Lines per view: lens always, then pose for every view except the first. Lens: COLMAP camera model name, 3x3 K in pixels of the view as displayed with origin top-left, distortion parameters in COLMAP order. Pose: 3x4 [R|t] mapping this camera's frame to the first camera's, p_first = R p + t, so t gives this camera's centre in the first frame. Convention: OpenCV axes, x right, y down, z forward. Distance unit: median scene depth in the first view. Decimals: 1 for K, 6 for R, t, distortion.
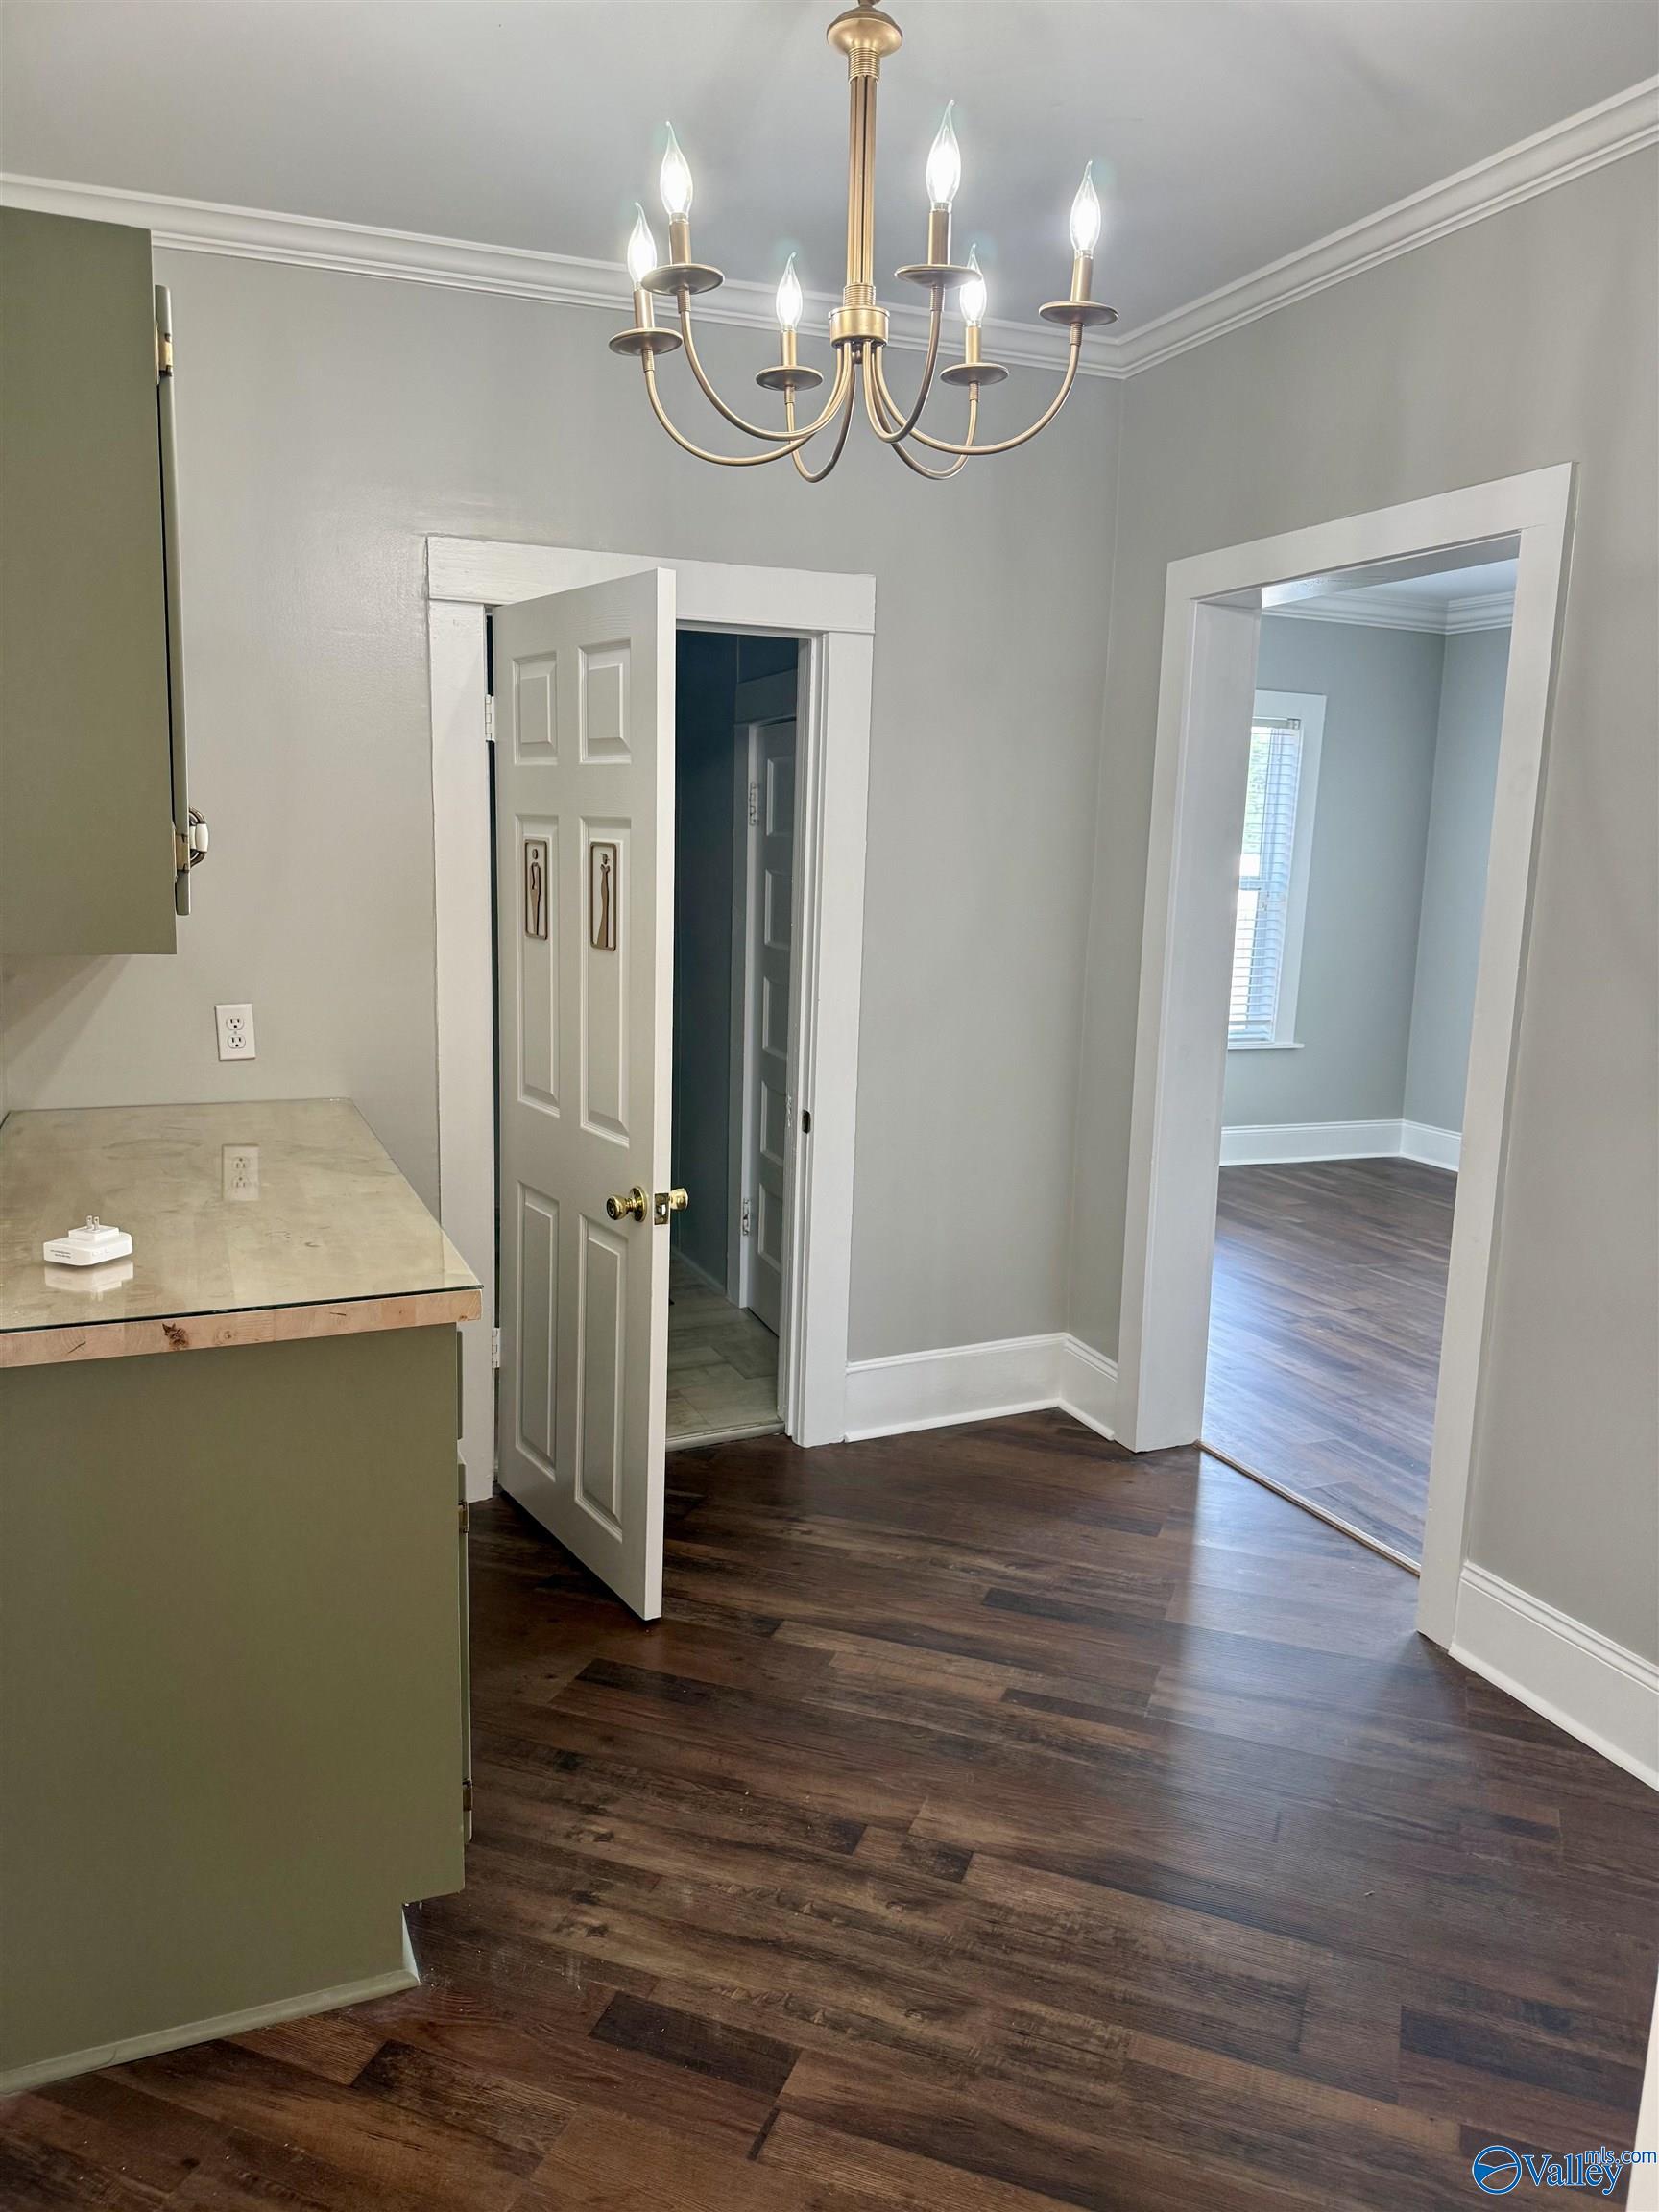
lens RADIAL K [[1563.2, 0, 822.6], [0, 1563.2, 1107.1], [0, 0, 1]] dist [0.041711, 0.001250]
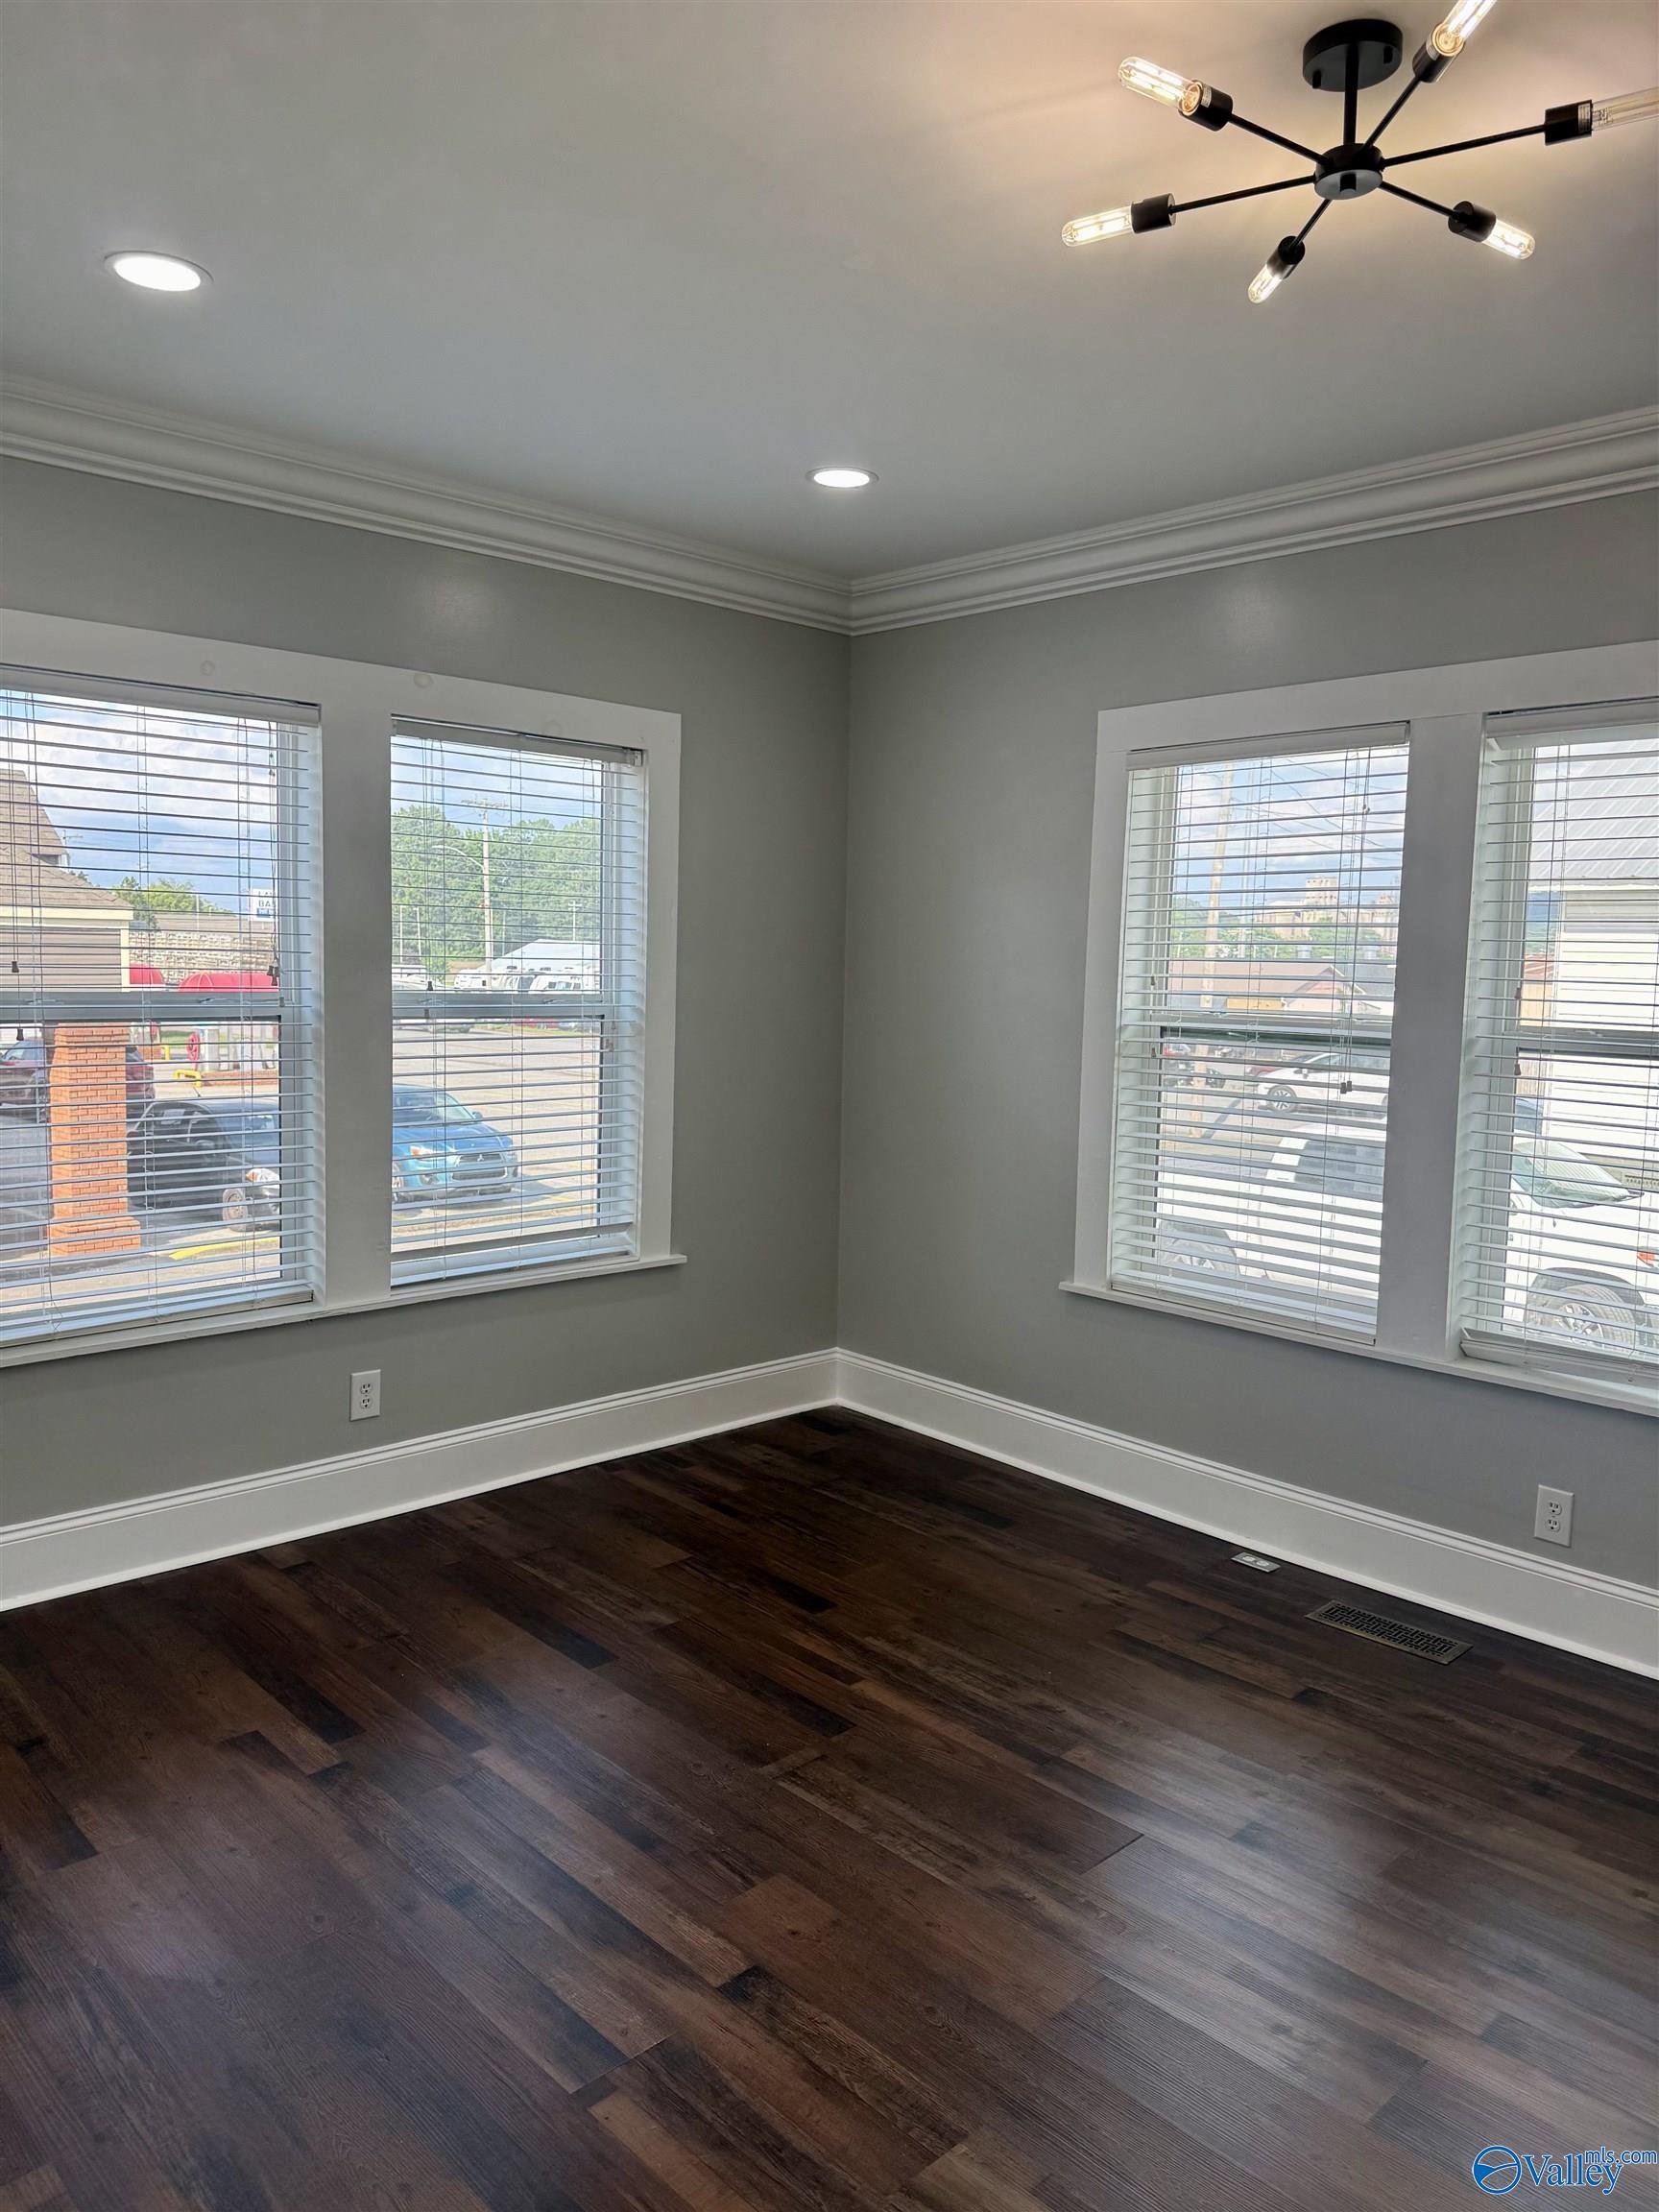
lens RADIAL K [[1563.2, 0, 822.6], [0, 1563.2, 1107.1], [0, 0, 1]] dist [0.041711, 0.001250]
pose [[0.942400, -0.032926, 0.332863, 0.158123], [0.054515, 0.996957, -0.055728, -0.066230], [-0.330015, 0.070664, 0.941327, 0.400162]]
